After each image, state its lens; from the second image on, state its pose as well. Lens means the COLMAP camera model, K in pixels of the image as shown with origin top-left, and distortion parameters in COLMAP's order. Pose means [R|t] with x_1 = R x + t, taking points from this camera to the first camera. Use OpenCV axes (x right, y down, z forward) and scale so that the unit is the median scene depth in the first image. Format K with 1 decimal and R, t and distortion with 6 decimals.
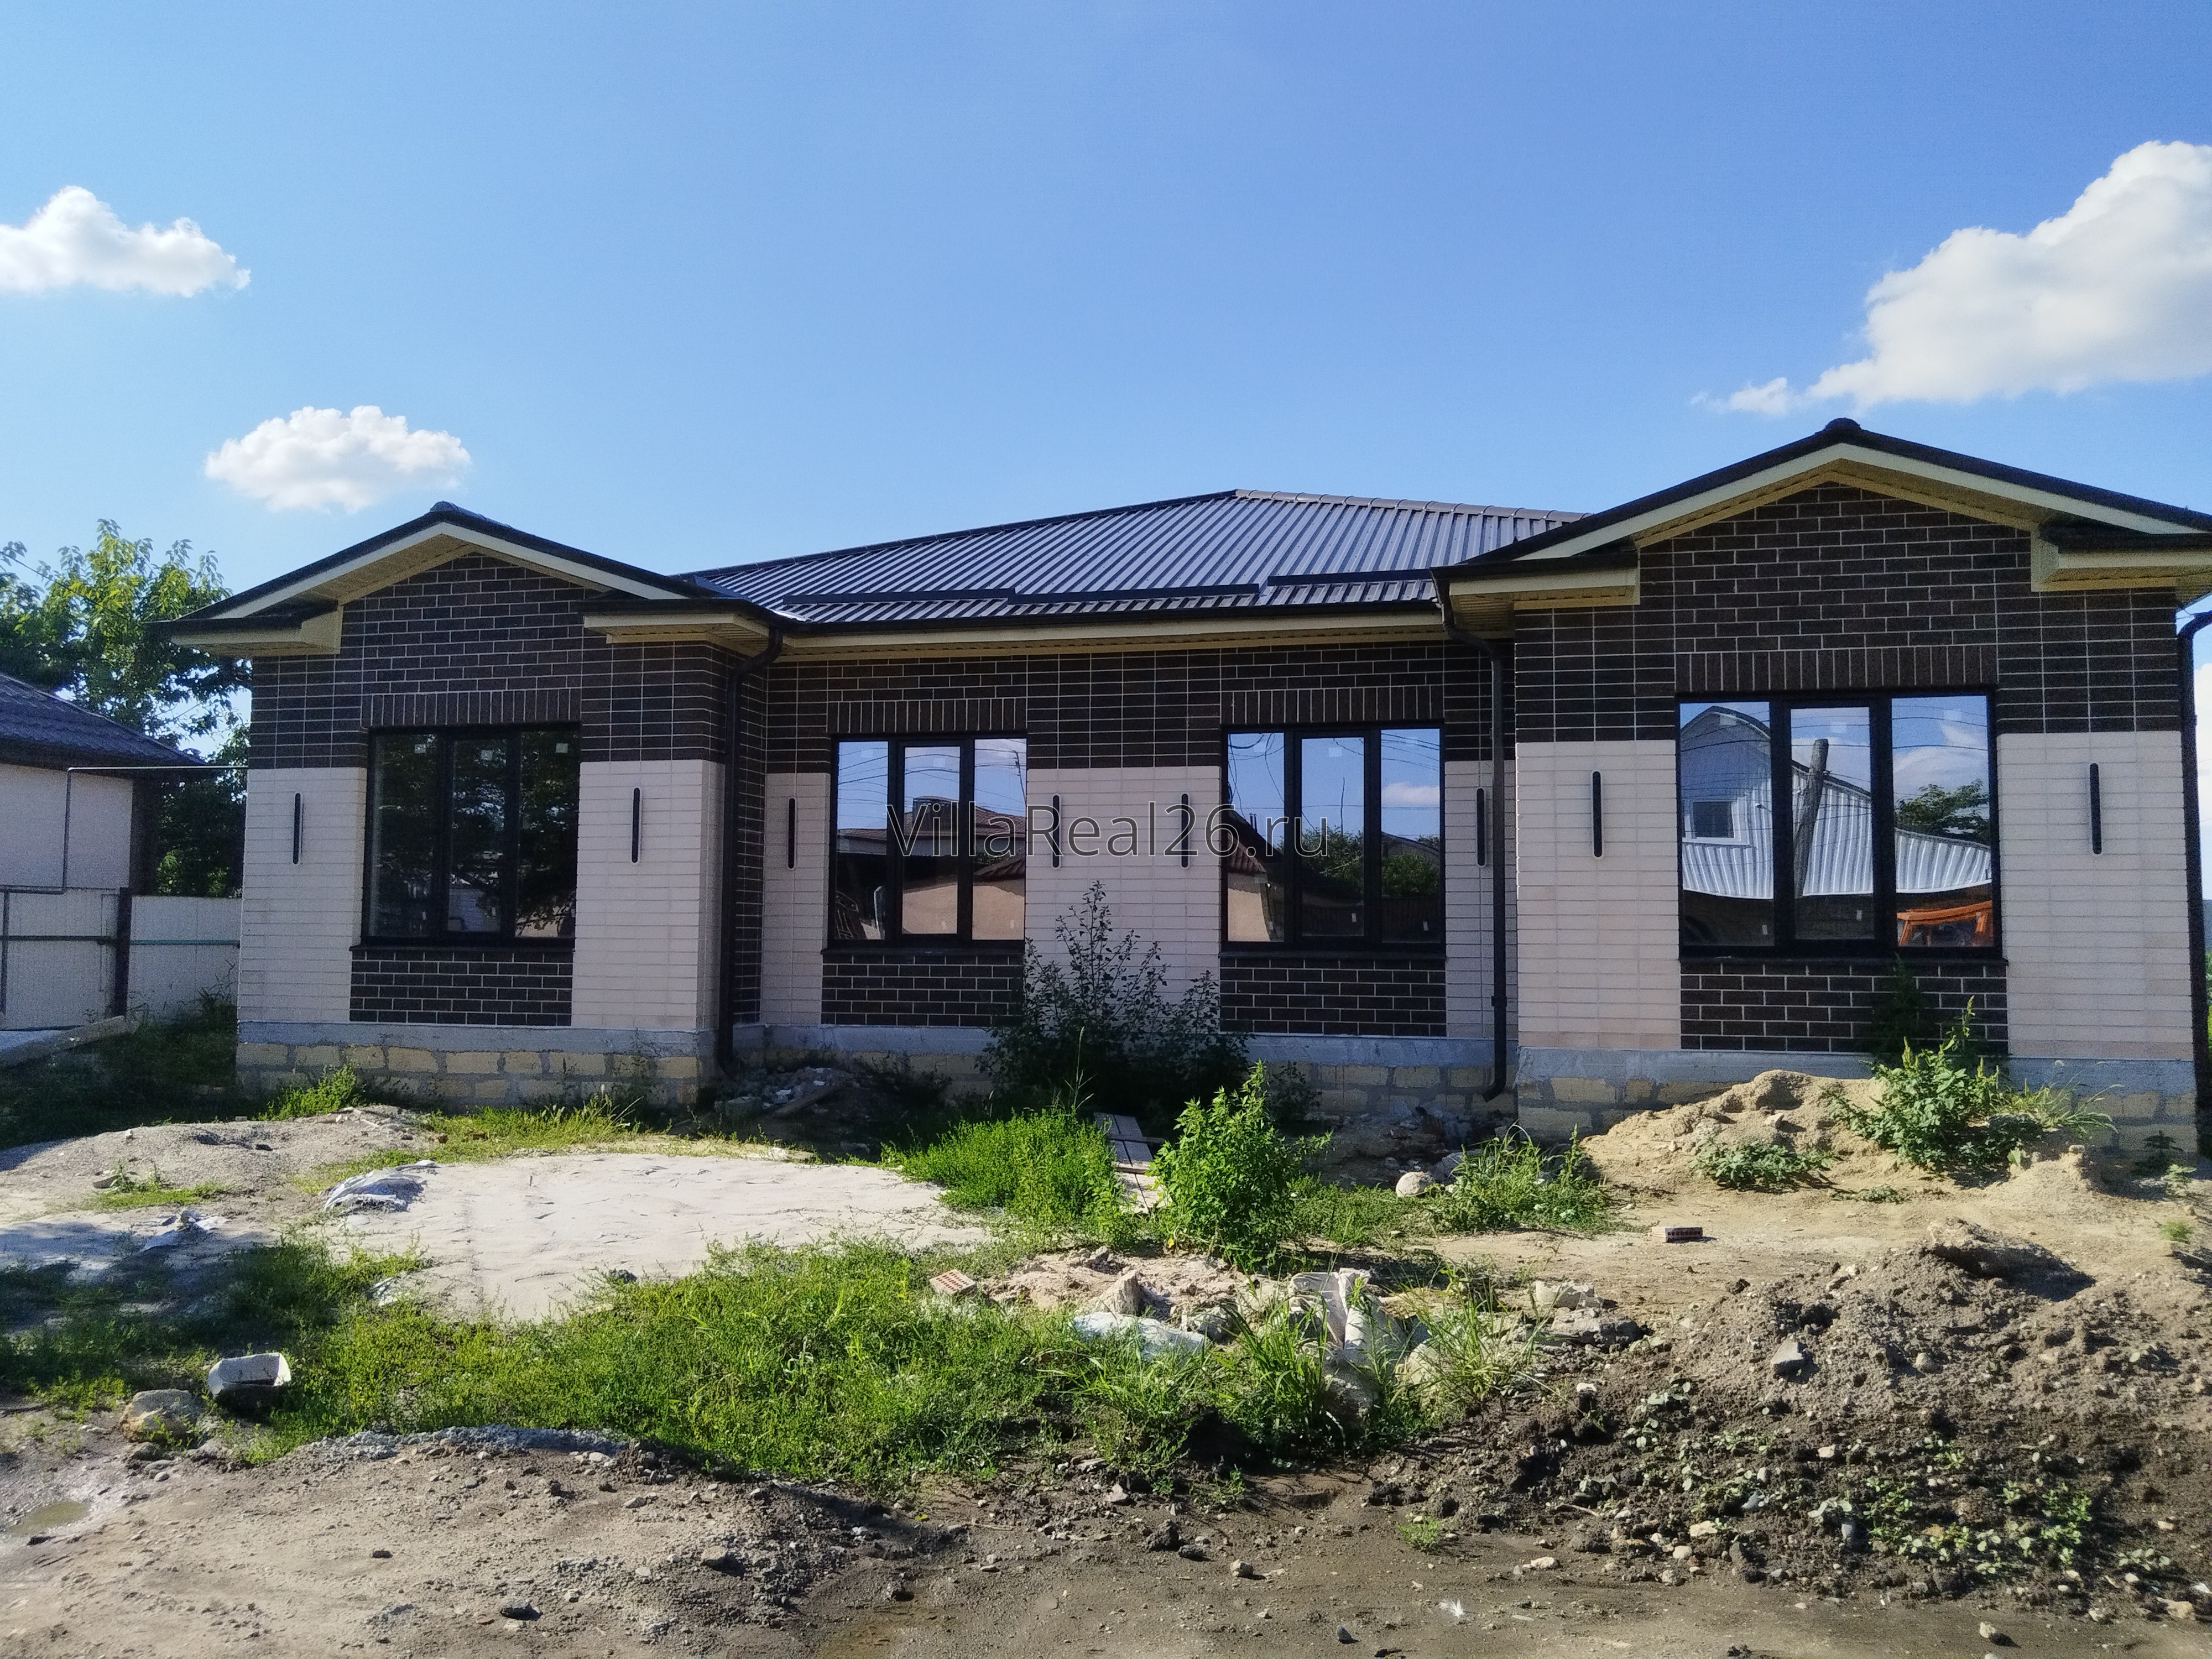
lens RADIAL K [[1727.9, 0, 1116.8], [0, 1727.9, 835.6], [0, 0, 1]] dist [-0.003785, -0.000103]
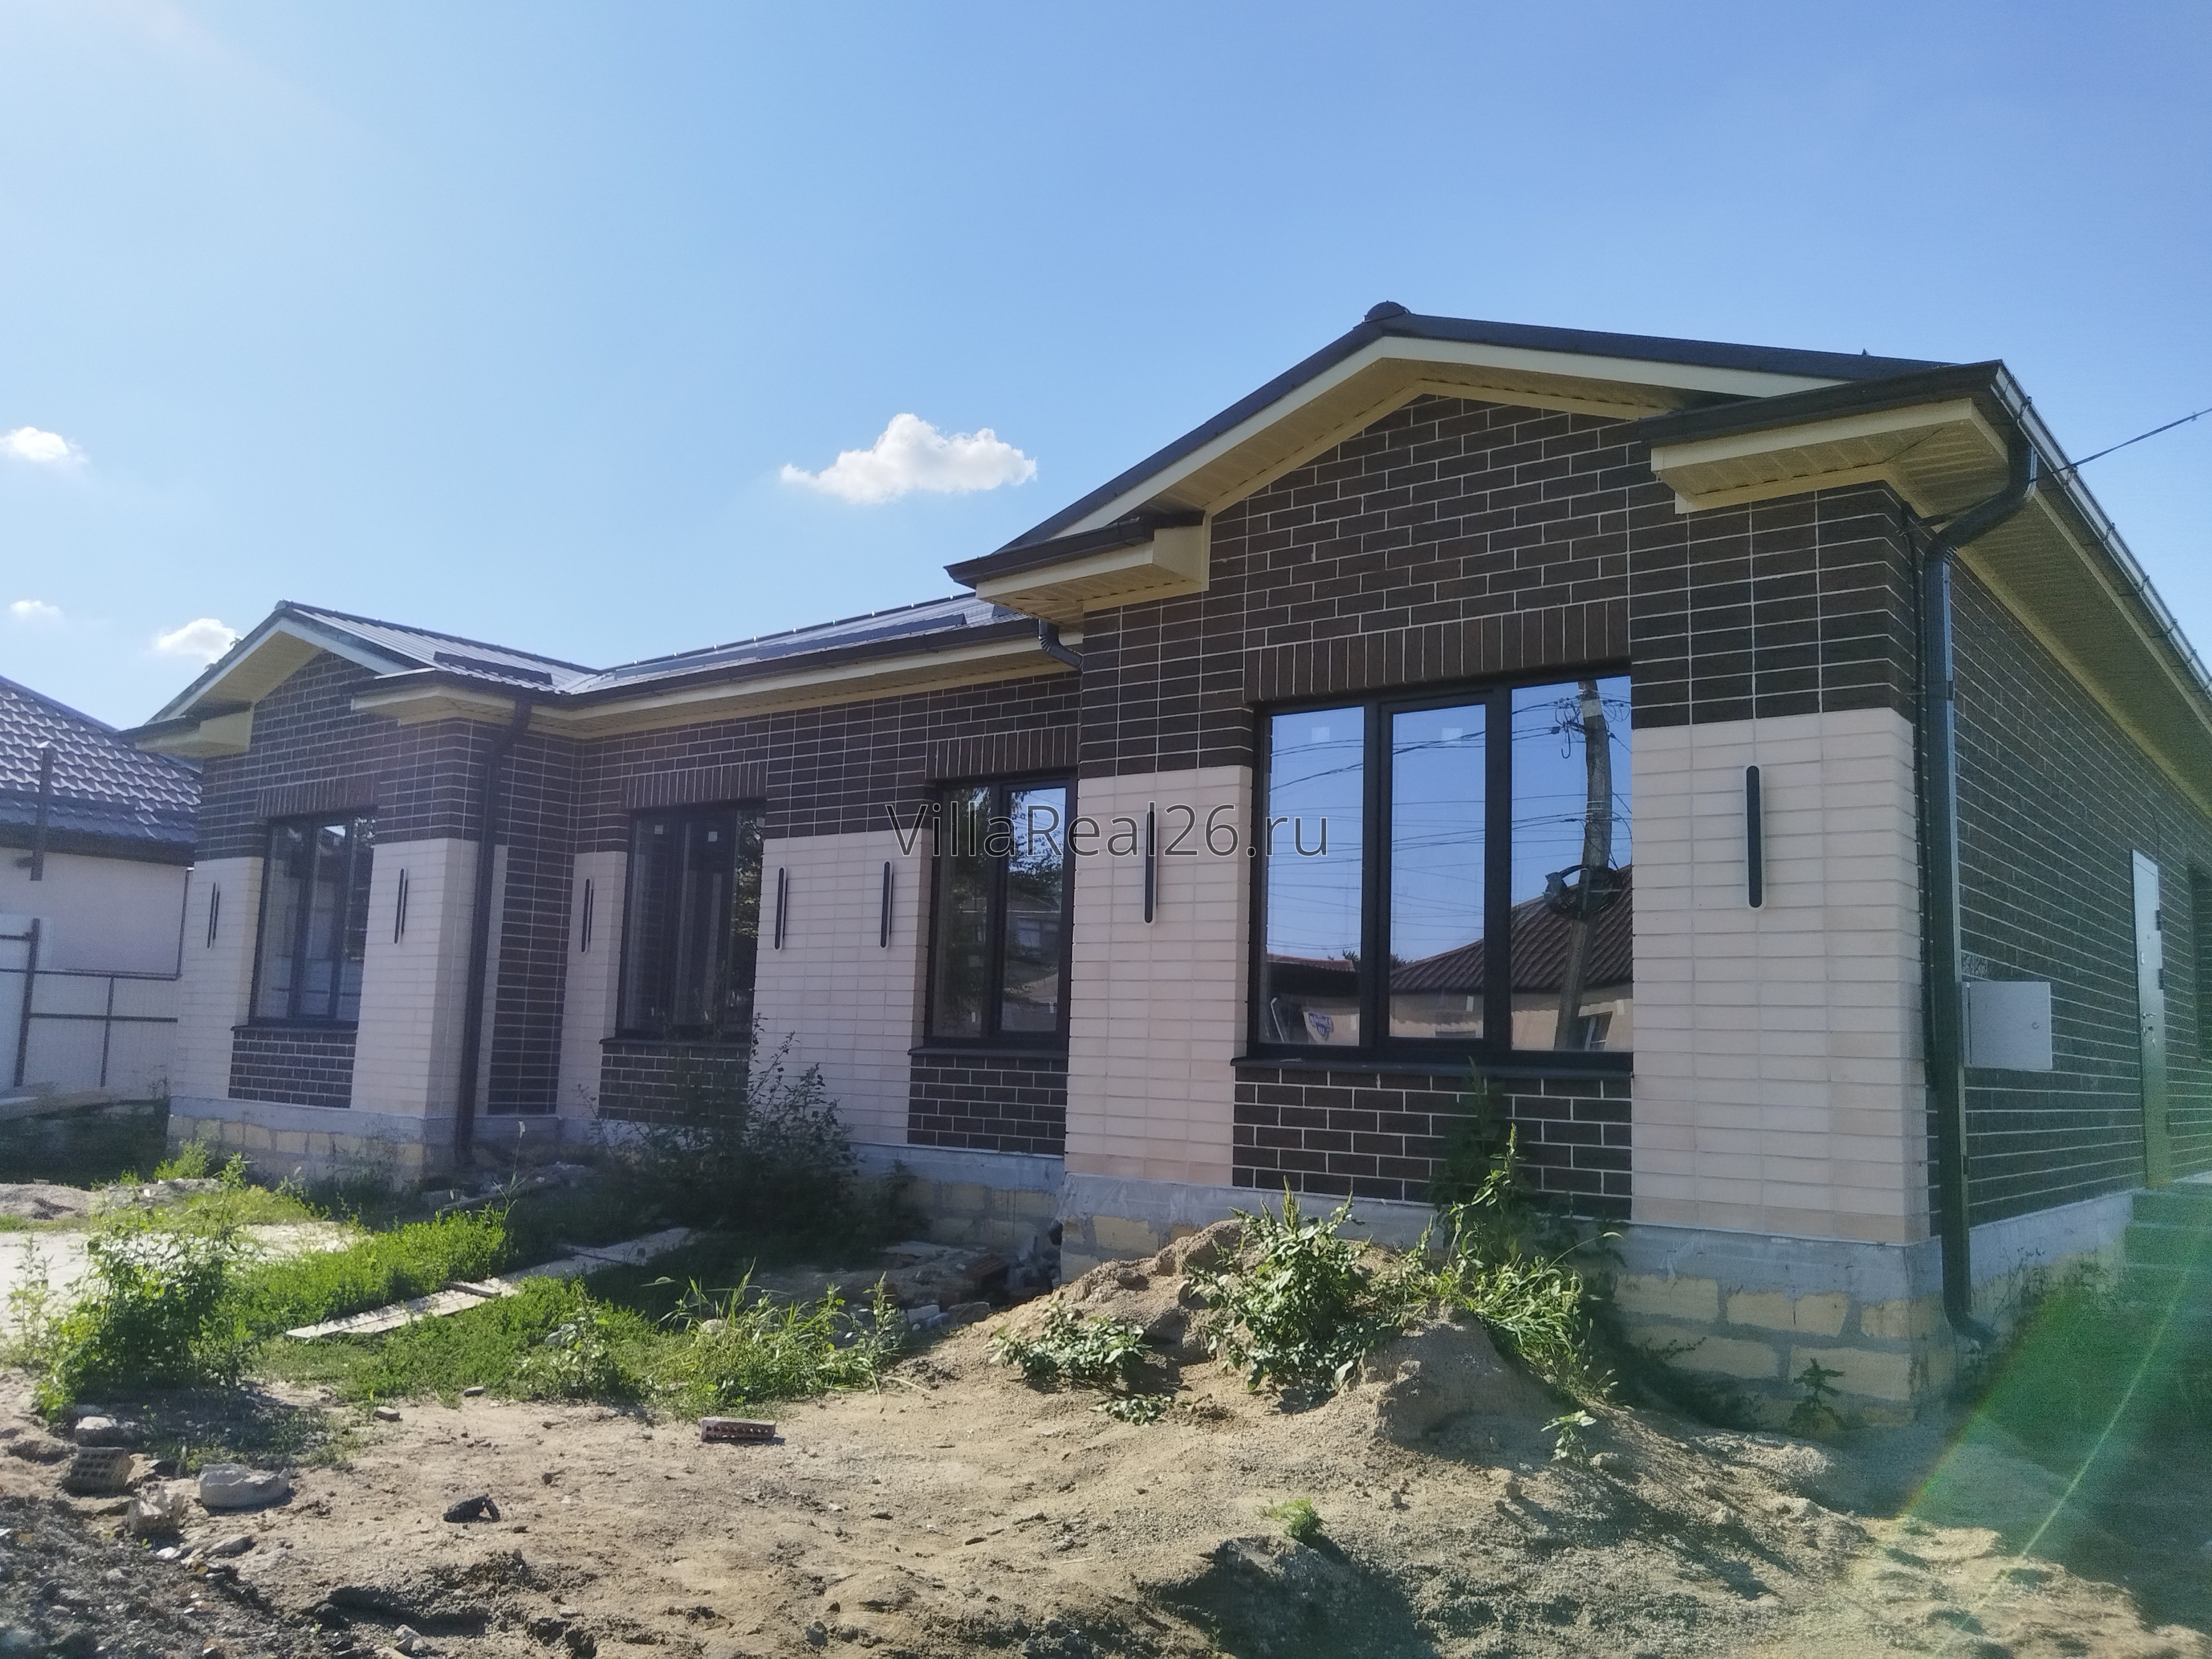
lens RADIAL K [[1727.9, 0, 1172.7], [0, 1727.9, 840.2], [0, 0, 1]] dist [-0.003785, -0.000103]
pose [[0.913732, -0.027617, -0.405378, 0.522475], [-0.002049, 0.997362, -0.072565, 0.027068], [0.406313, 0.067135, 0.911264, 0.274719]]
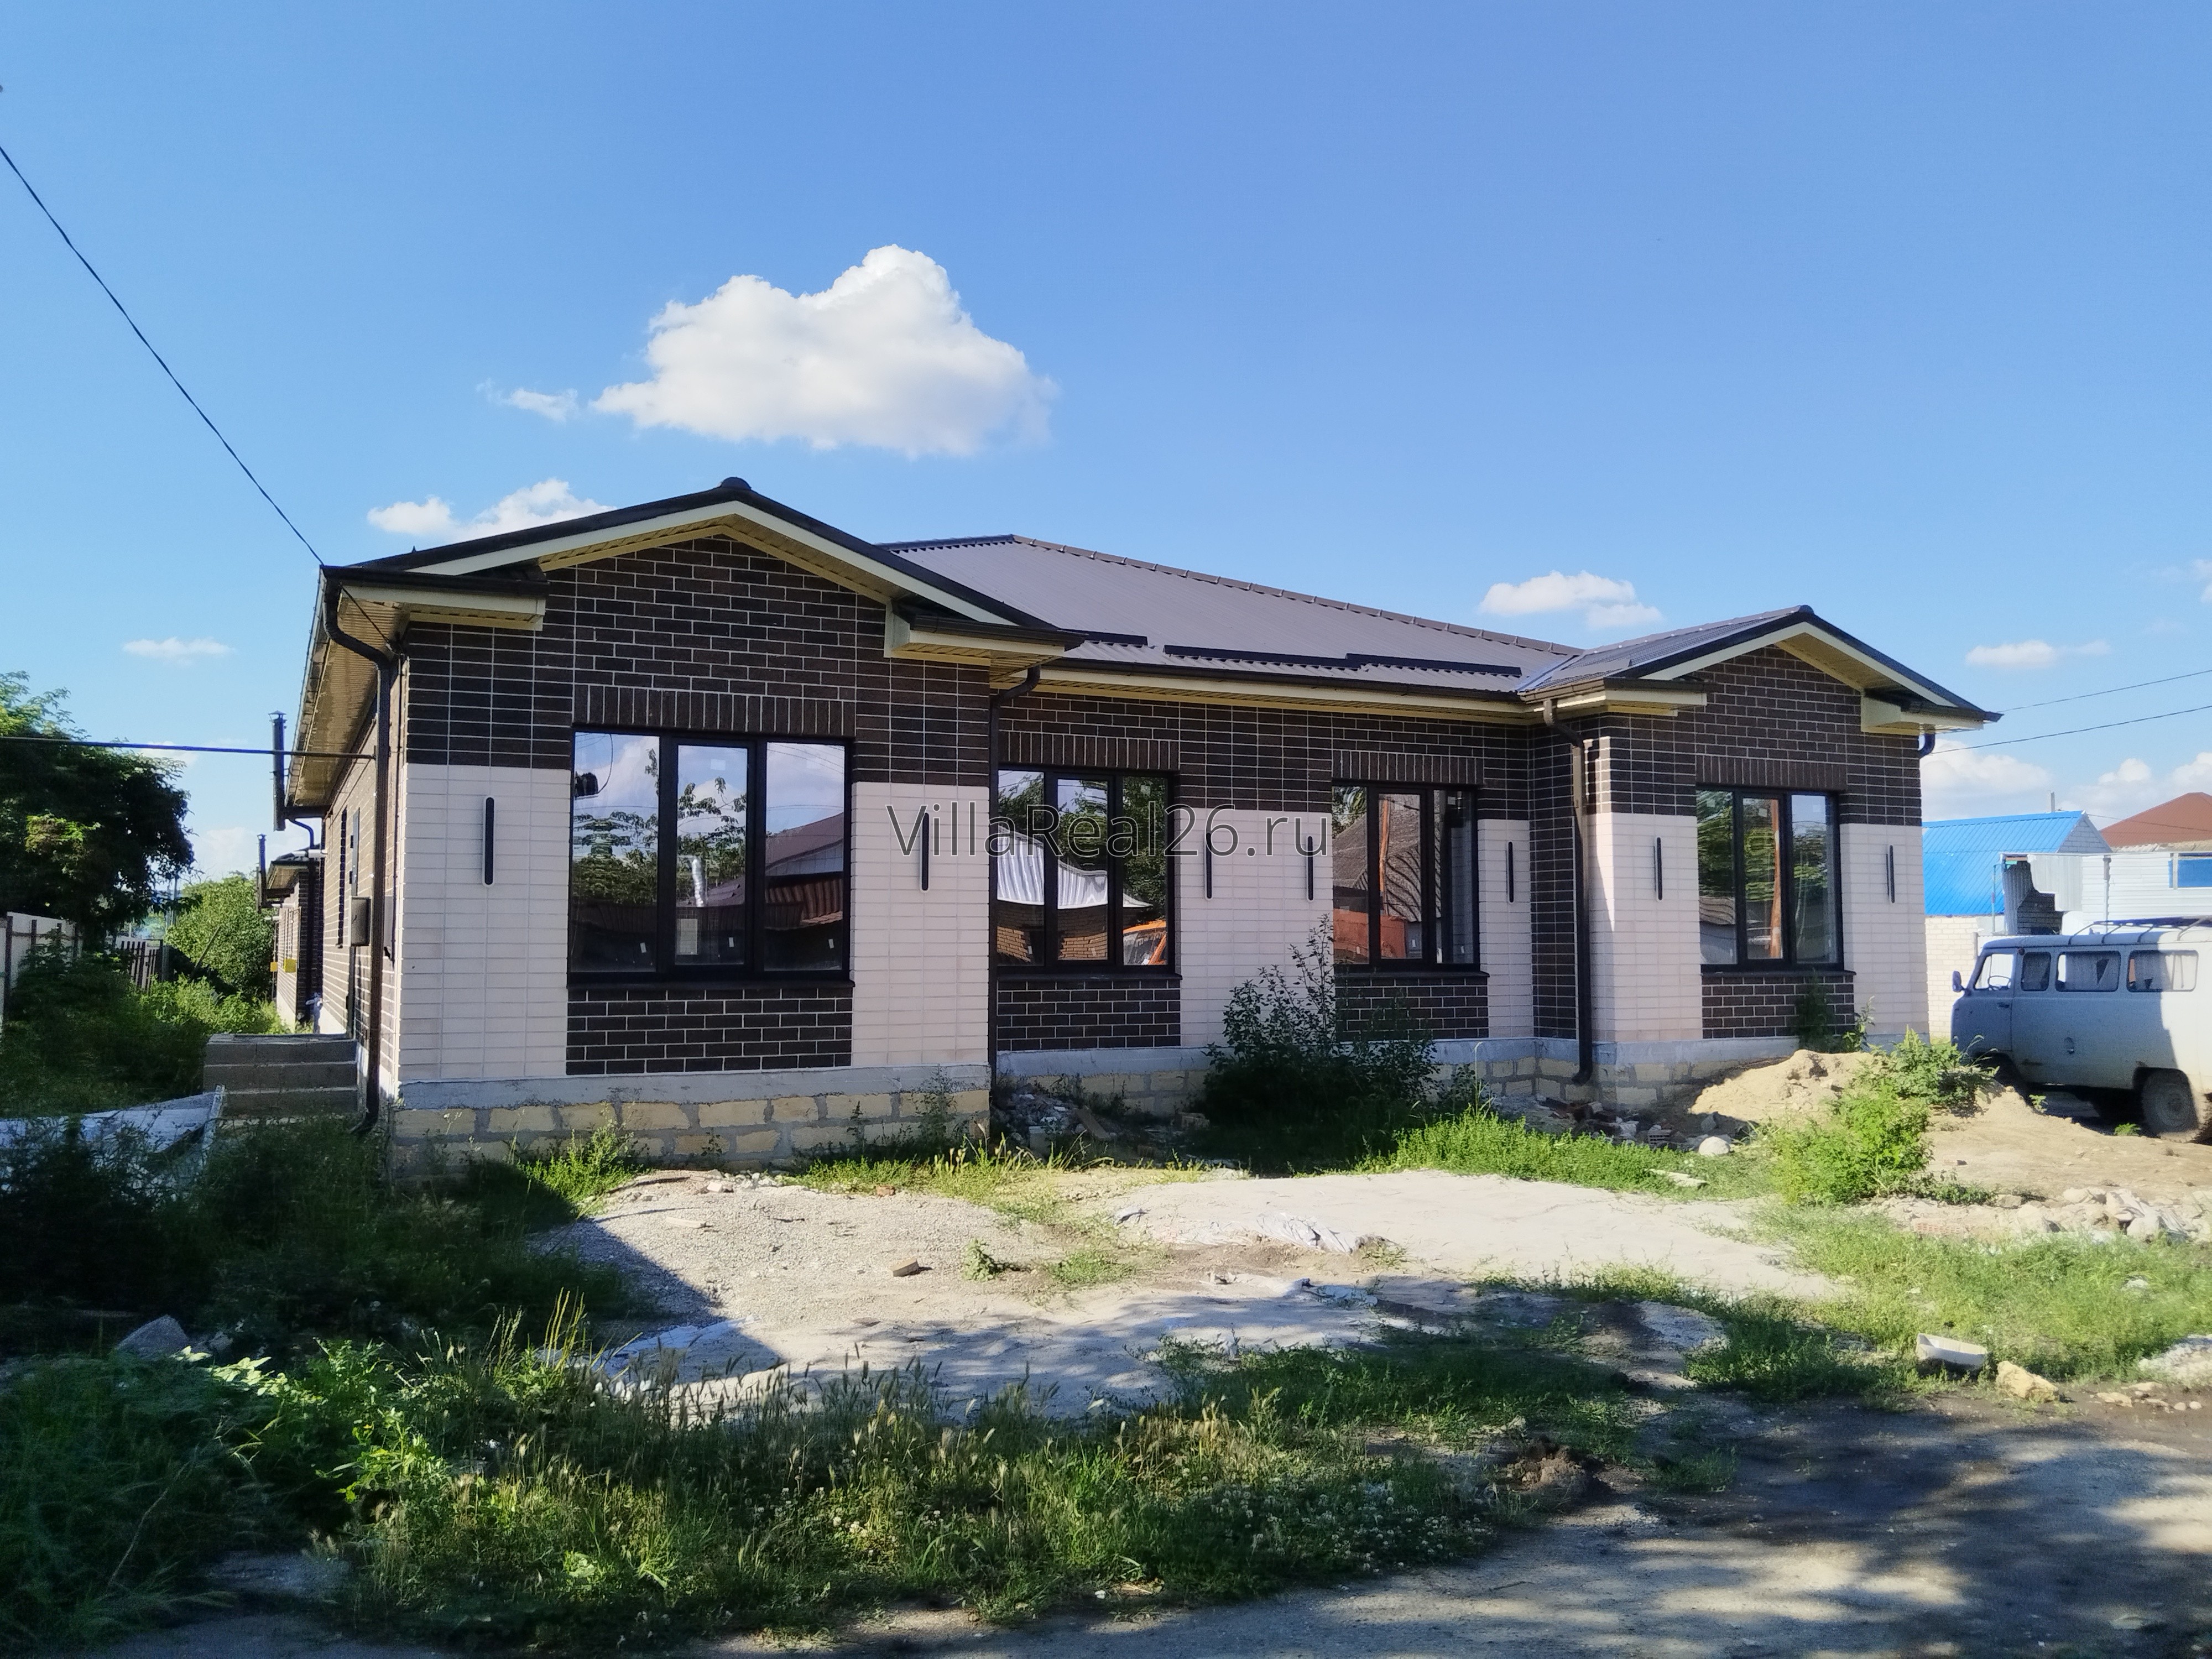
lens RADIAL K [[1727.9, 0, 1122.3], [0, 1727.9, 832.5], [0, 0, 1]] dist [-0.003785, -0.000103]
pose [[0.775445, 0.036791, 0.630343, -0.786163], [-0.025607, 0.999312, -0.026825, 0.006475], [-0.630896, 0.004660, 0.775853, 0.190730]]
